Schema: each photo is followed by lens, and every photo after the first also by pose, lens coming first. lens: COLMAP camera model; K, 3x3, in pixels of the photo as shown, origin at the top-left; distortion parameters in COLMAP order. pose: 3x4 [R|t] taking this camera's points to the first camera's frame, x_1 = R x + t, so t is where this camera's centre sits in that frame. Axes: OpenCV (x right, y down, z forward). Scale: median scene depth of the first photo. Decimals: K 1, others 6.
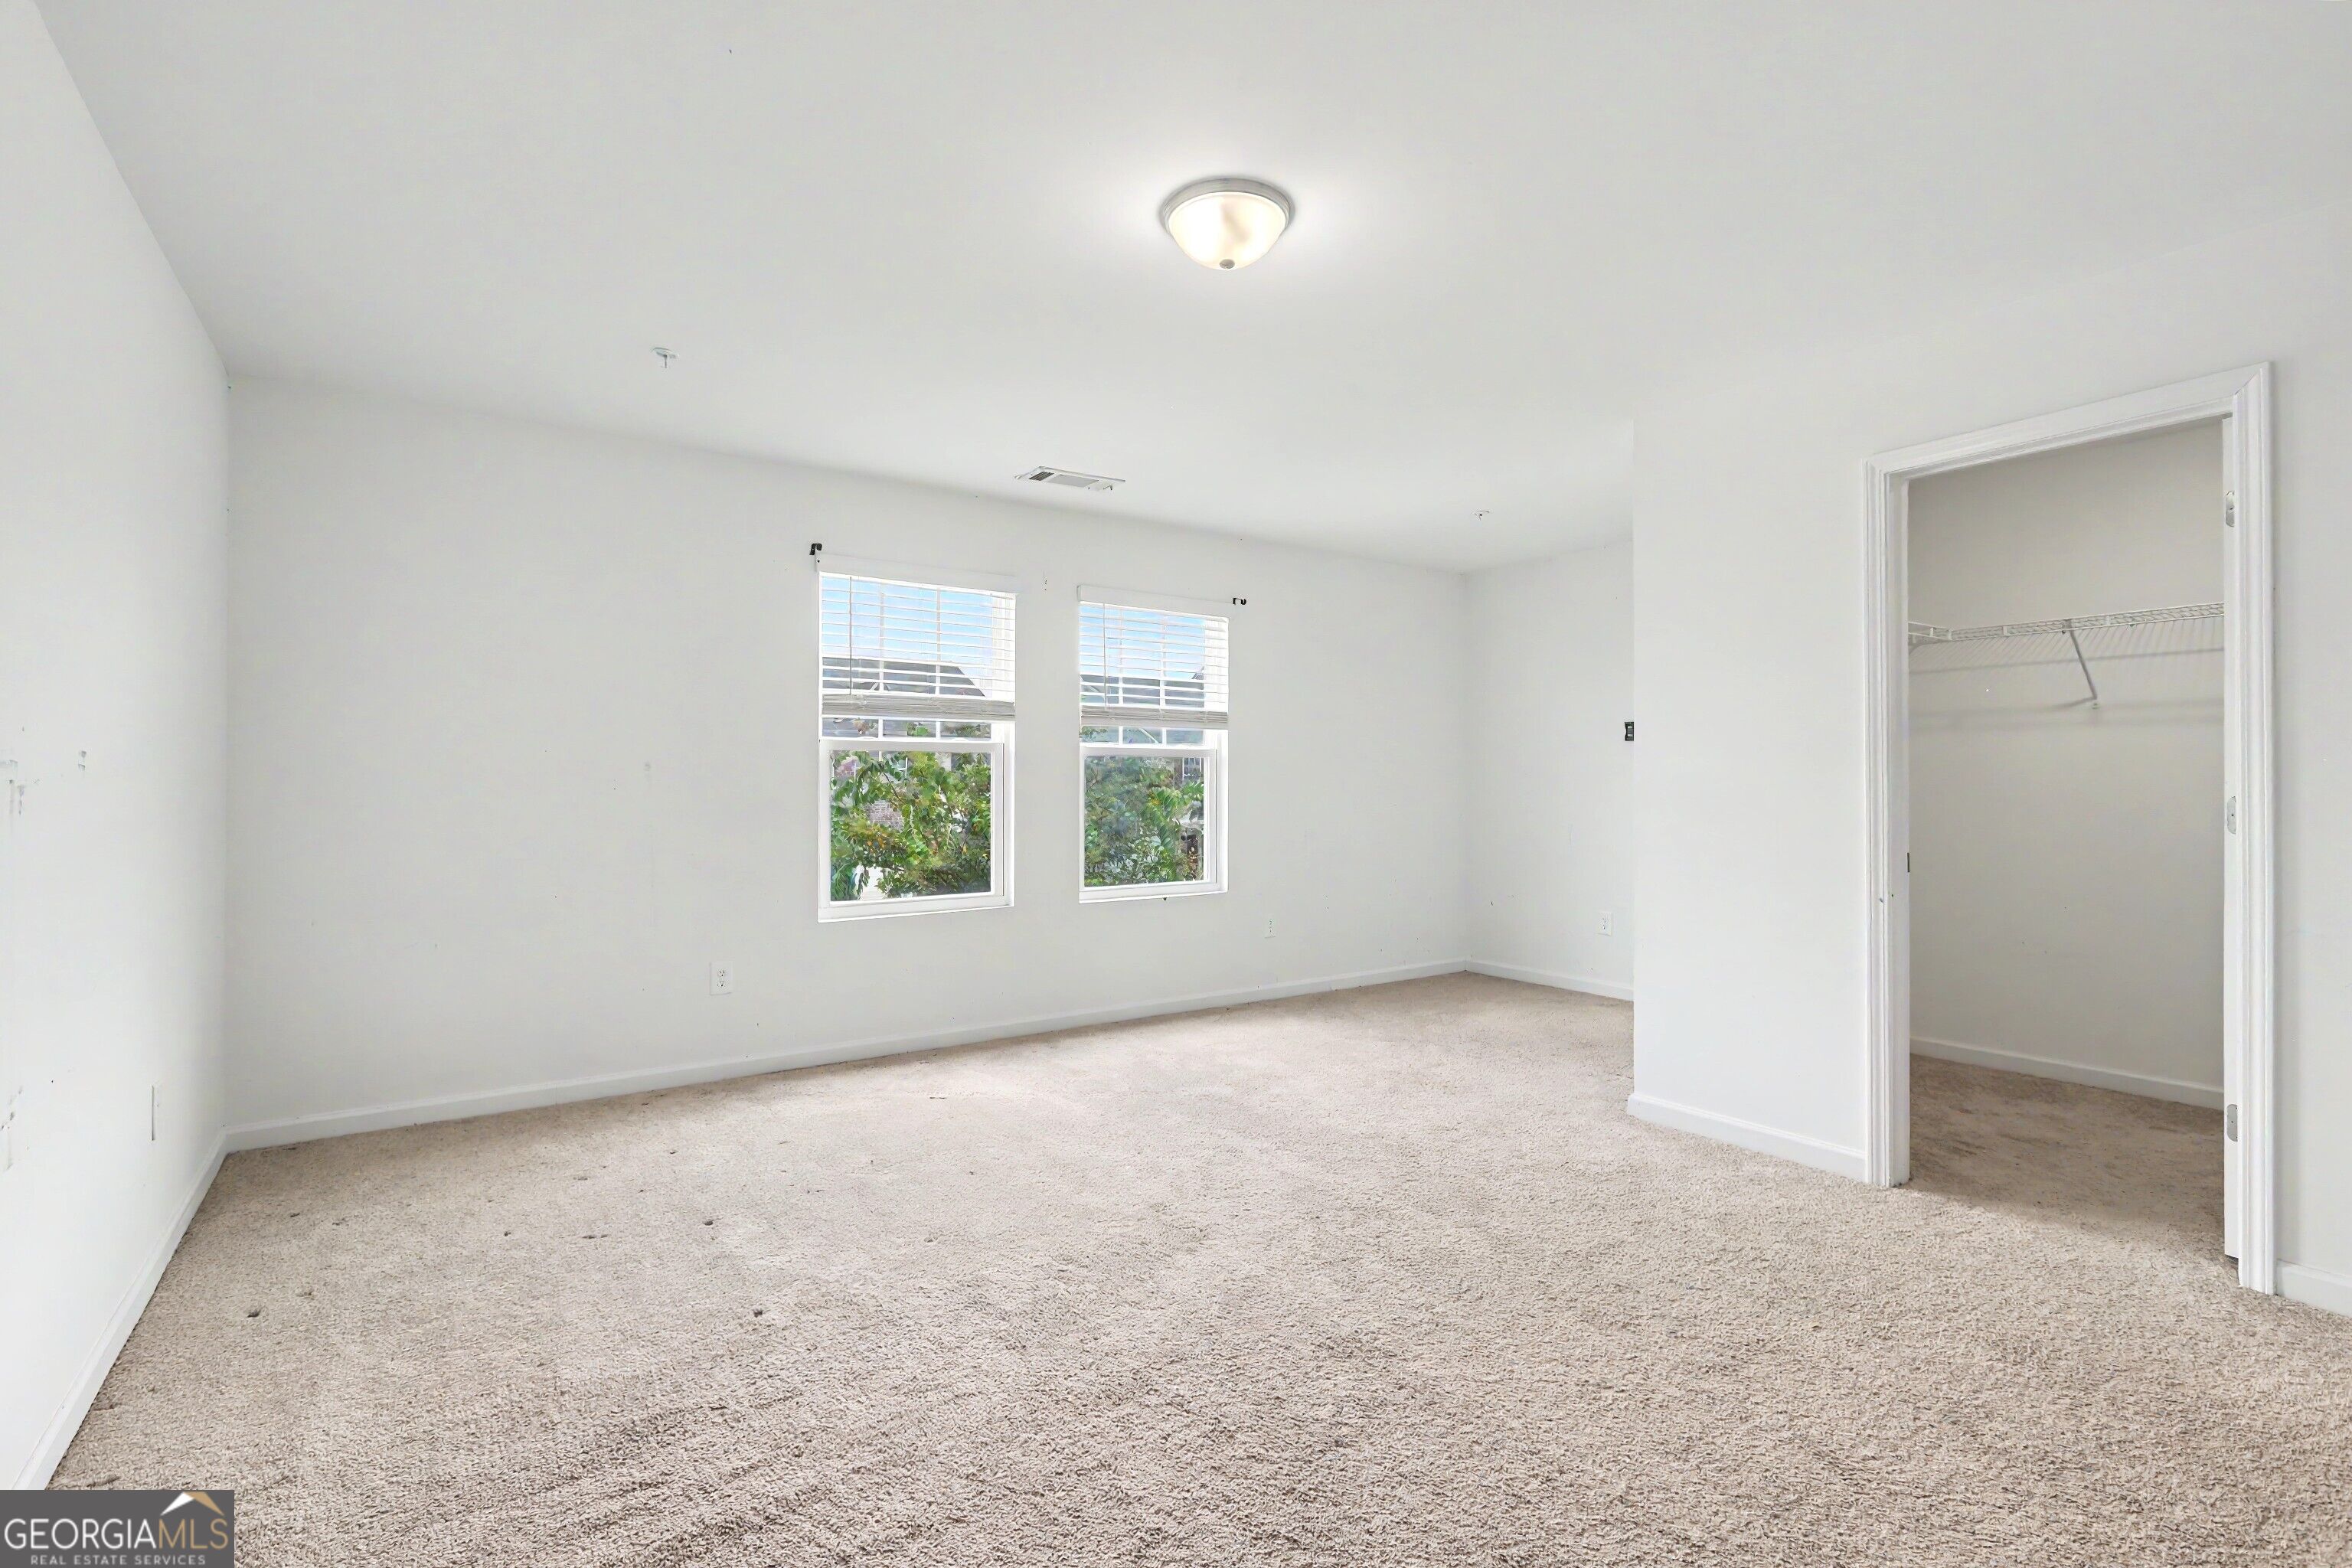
lens RADIAL K [[1096.4, 0, 1176.0], [0, 1096.4, 784.0], [0, 0, 1]] dist [0.003632, 0.000141]
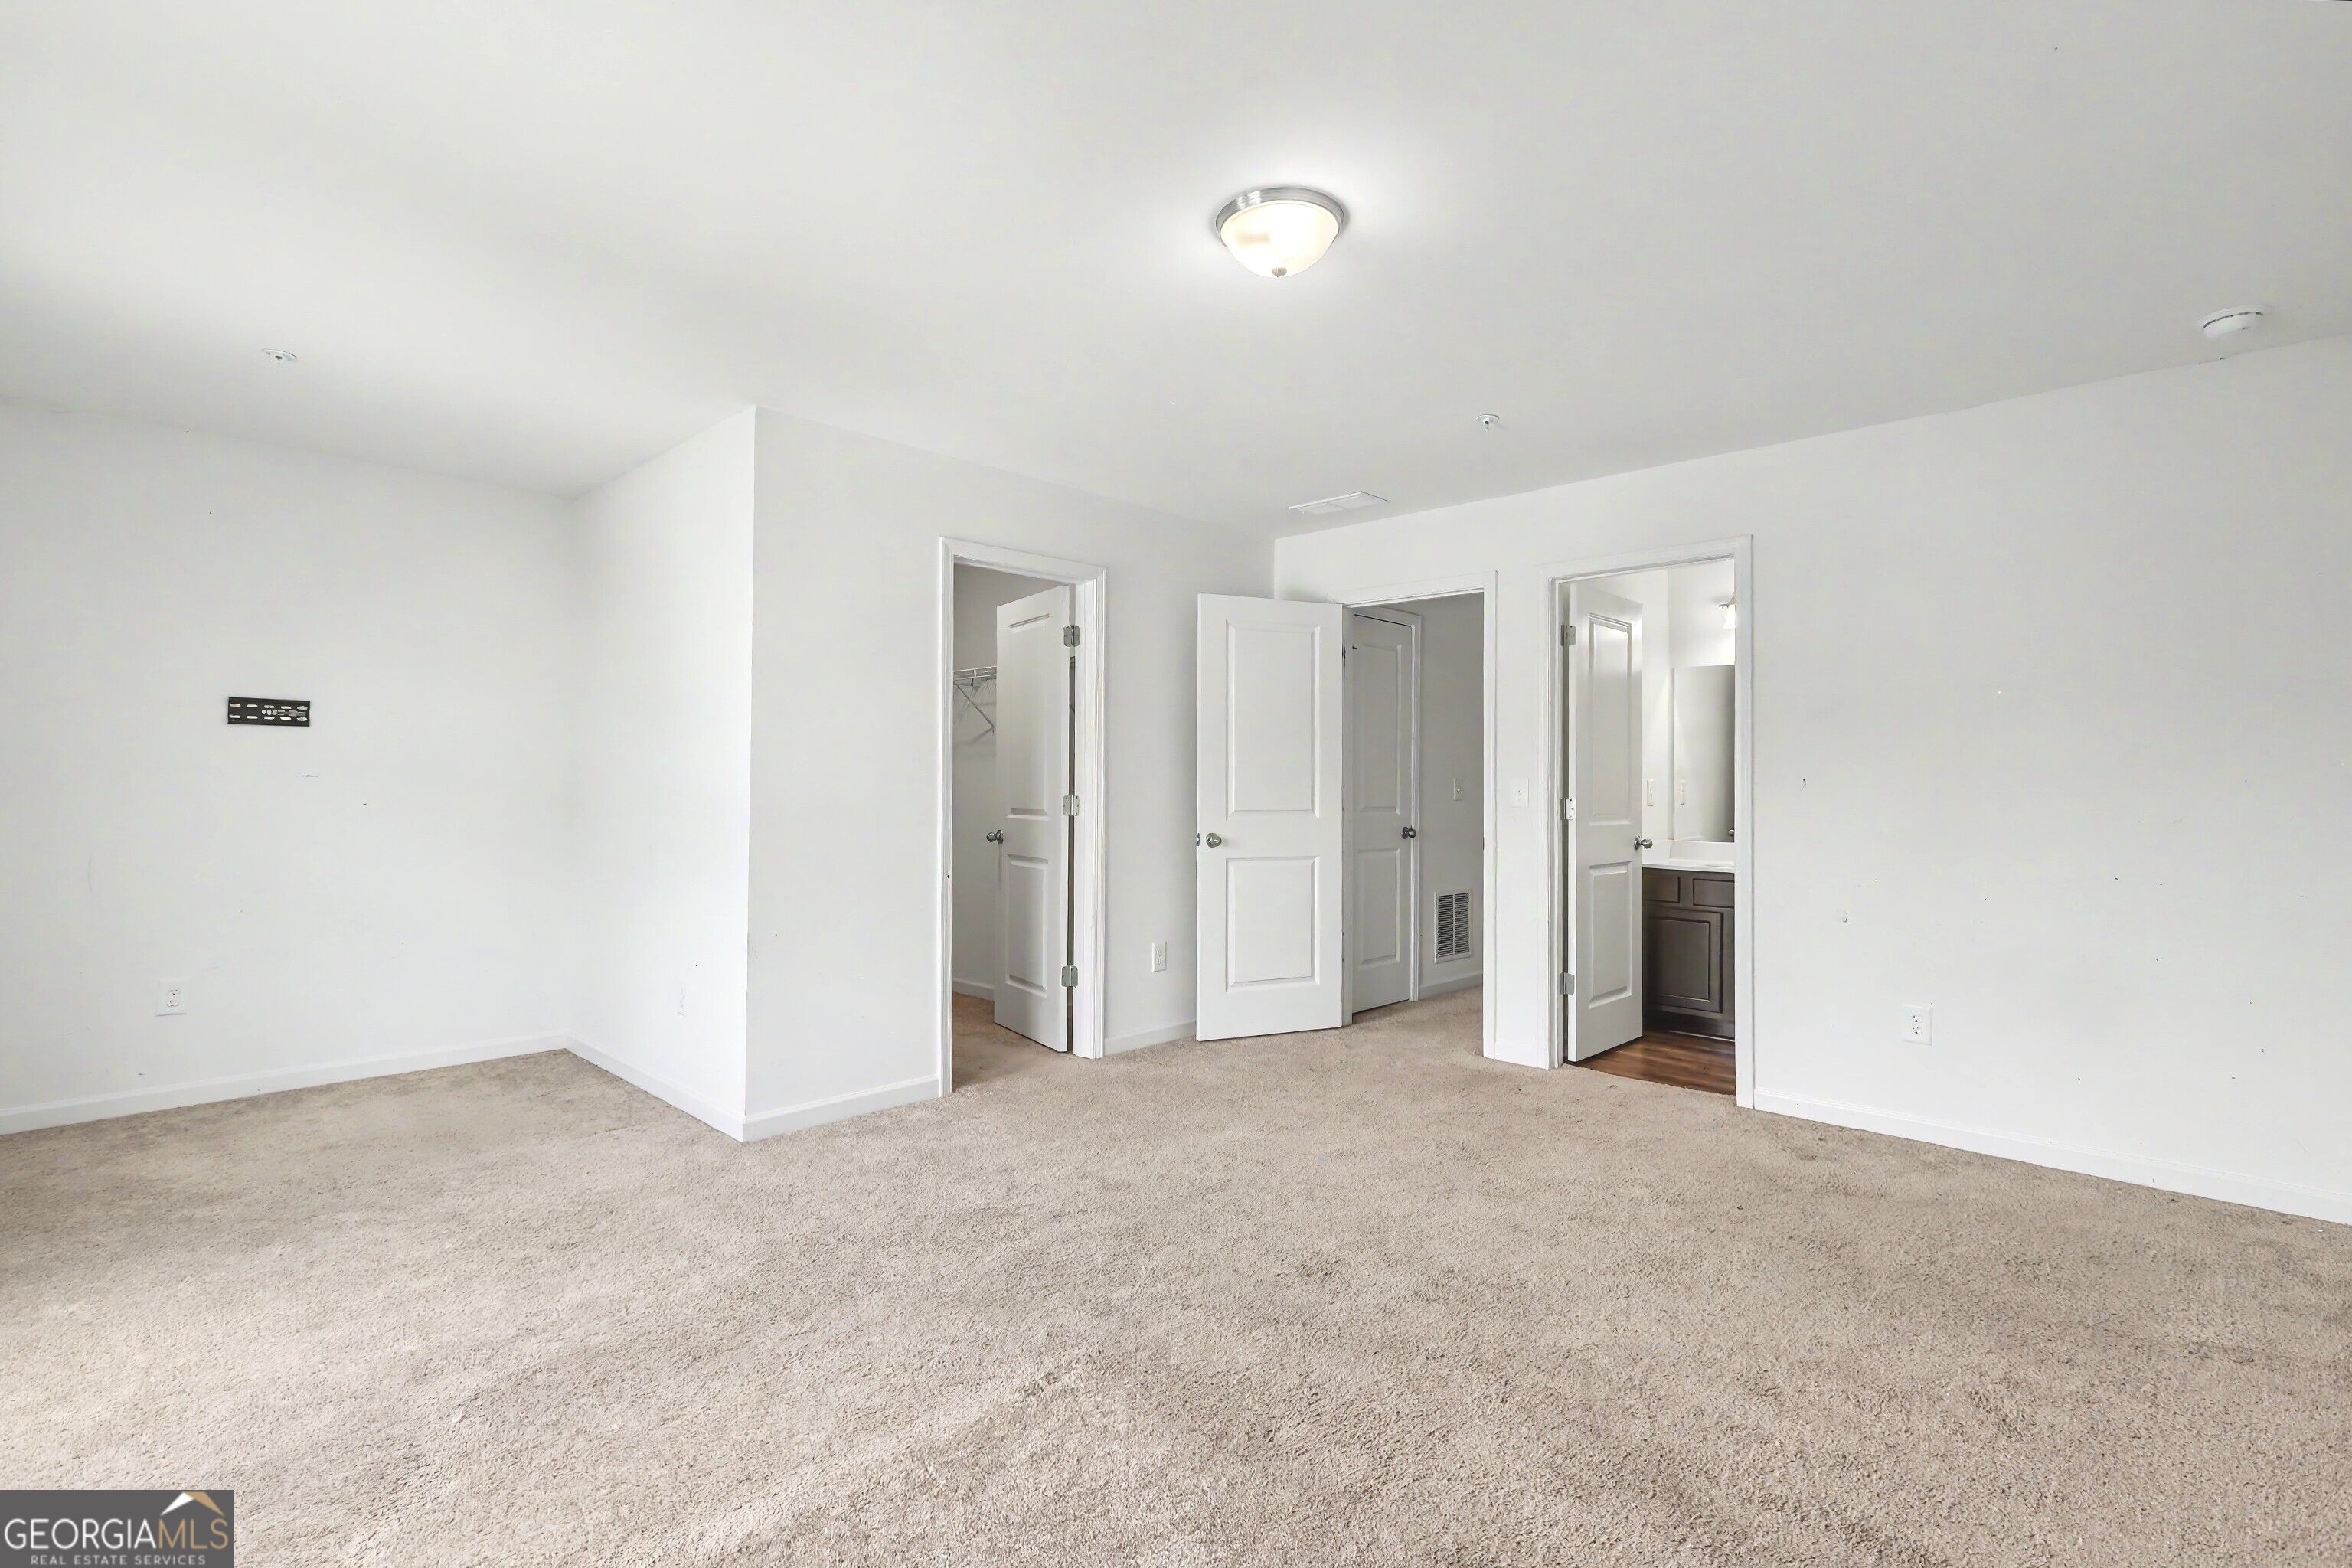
lens RADIAL K [[1075.9, 0, 1158.6], [0, 1075.9, 783.2], [0, 0, 1]] dist [0.004534, 0.000311]
pose [[-0.184546, -0.002962, 0.982819, -0.496150], [-0.002146, 0.999994, 0.002611, -0.011241], [-0.982821, -0.001627, -0.184552, 0.714724]]
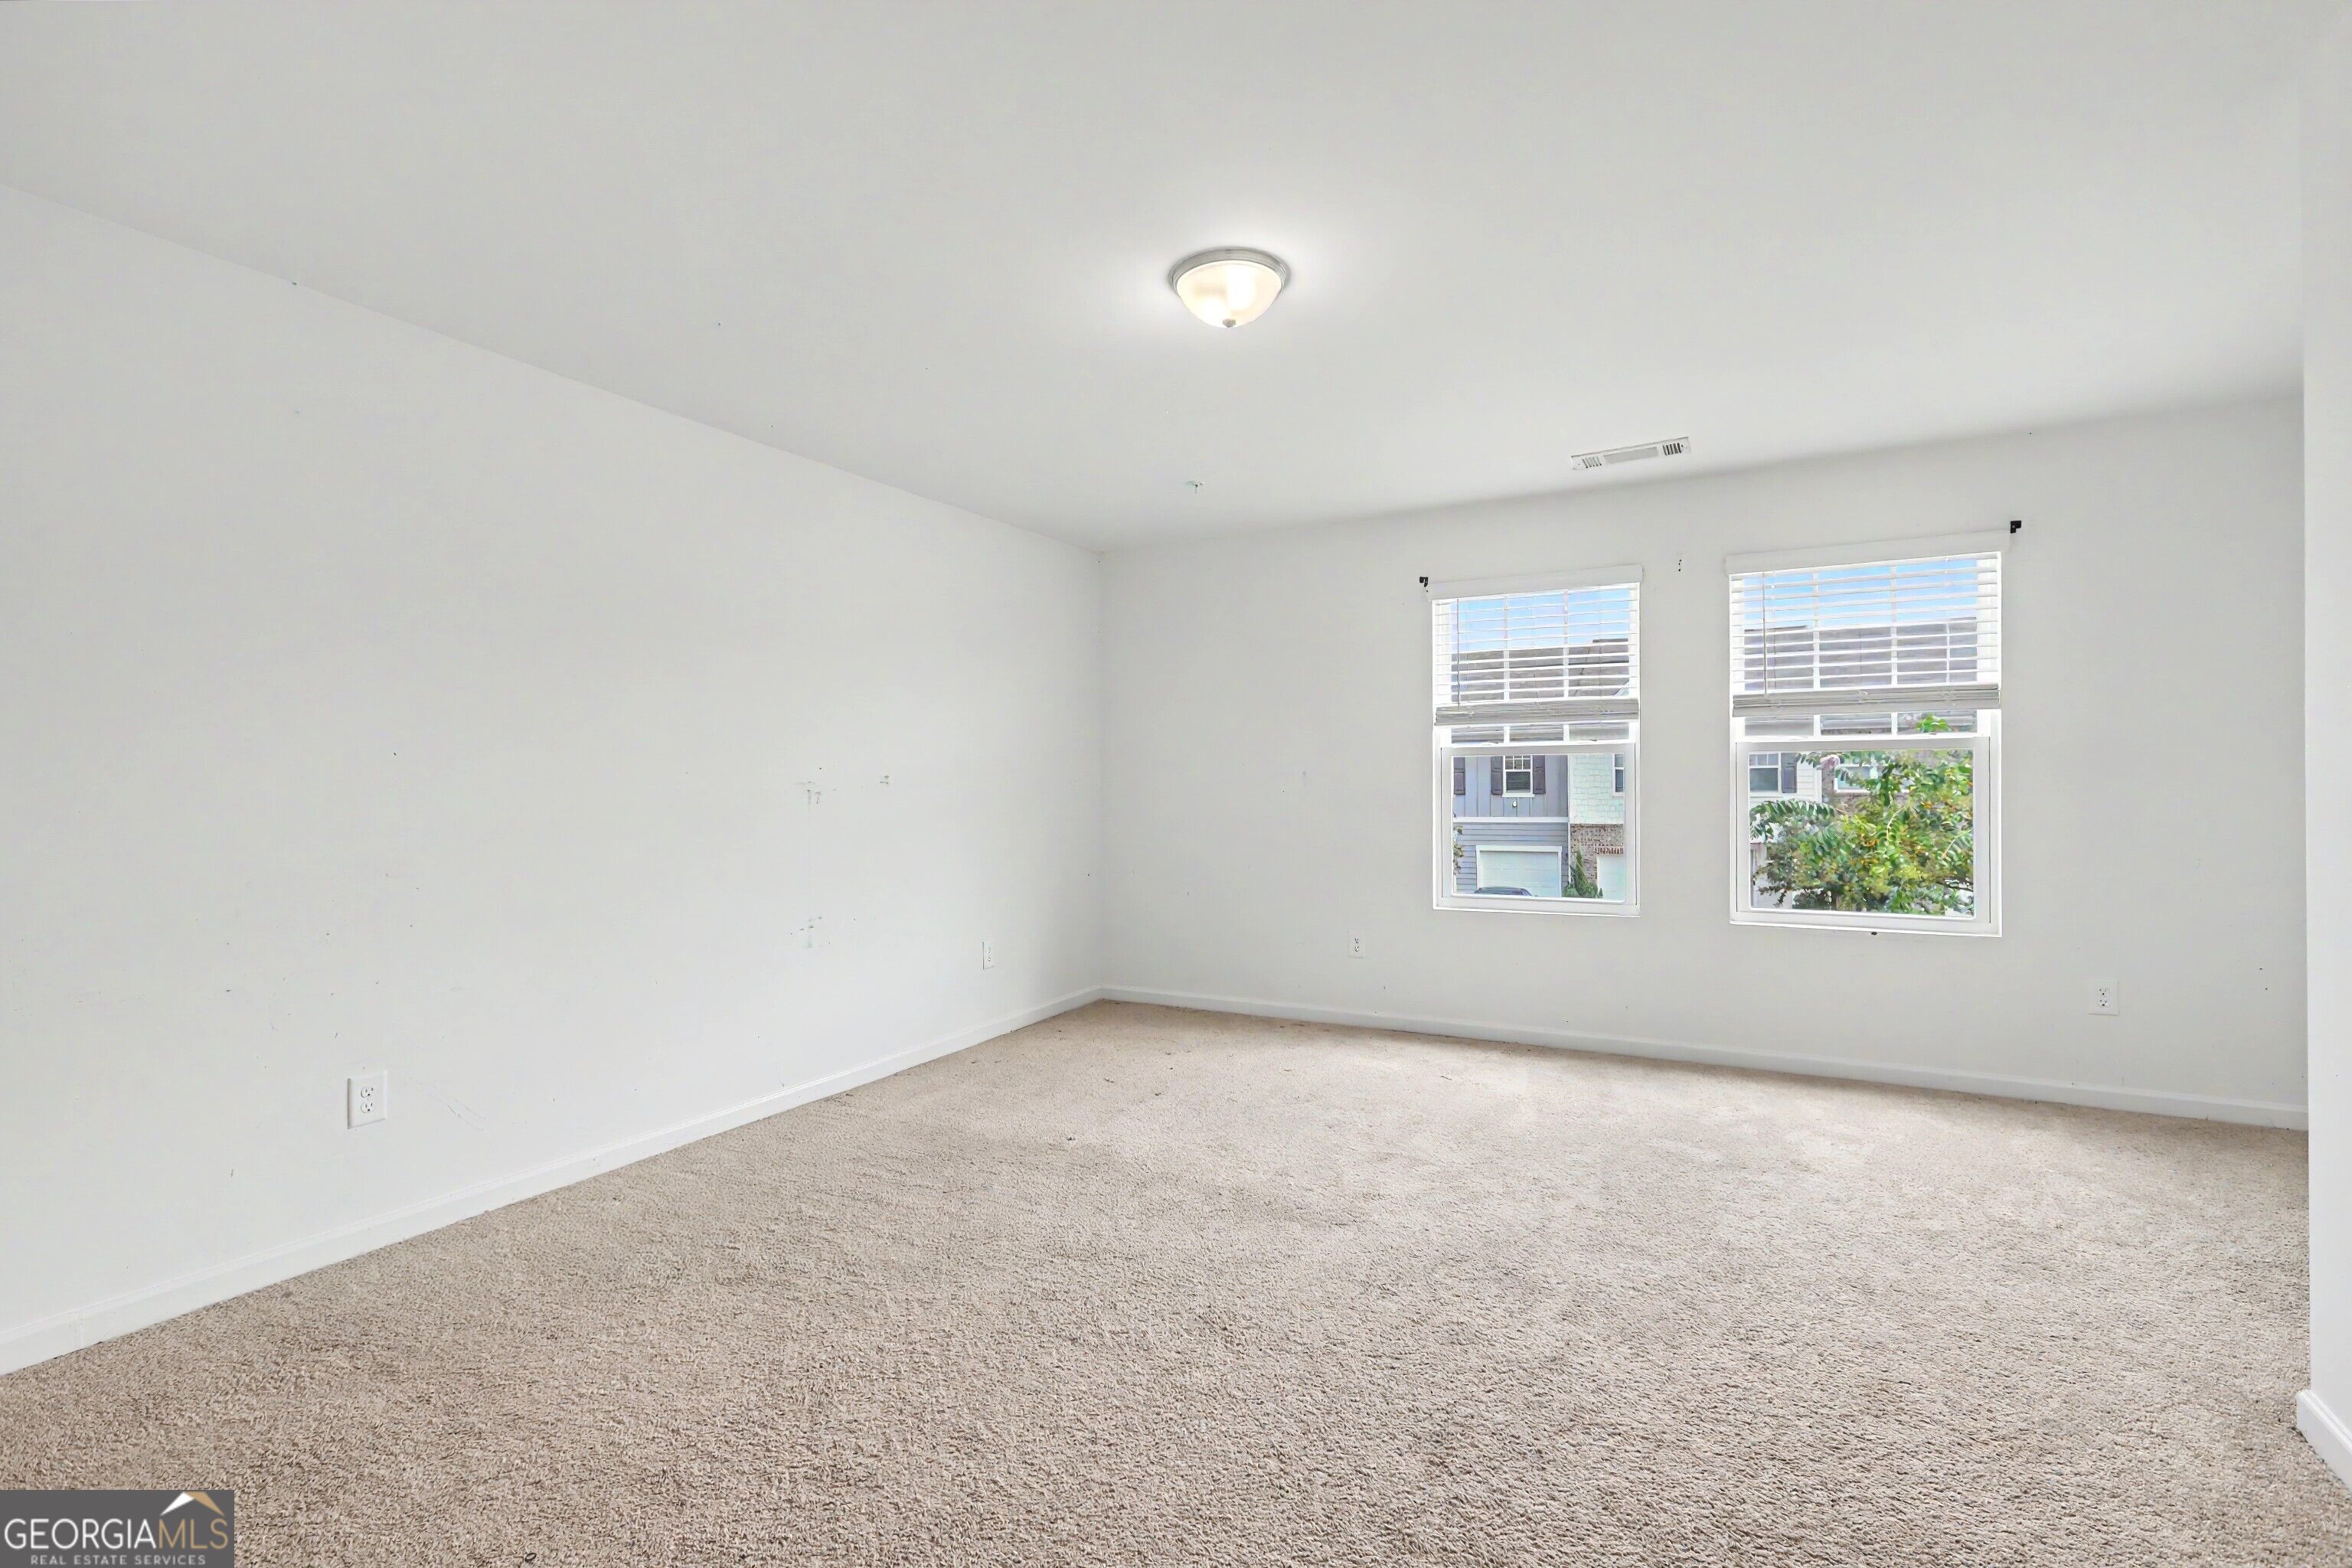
lens RADIAL K [[1075.9, 0, 1158.6], [0, 1075.9, 783.2], [0, 0, 1]] dist [0.004534, 0.000311]
pose [[0.431250, -0.007863, -0.902198, 0.557615], [0.001354, 0.999967, -0.008068, 0.004134], [0.902231, 0.002258, 0.431247, 0.261380]]
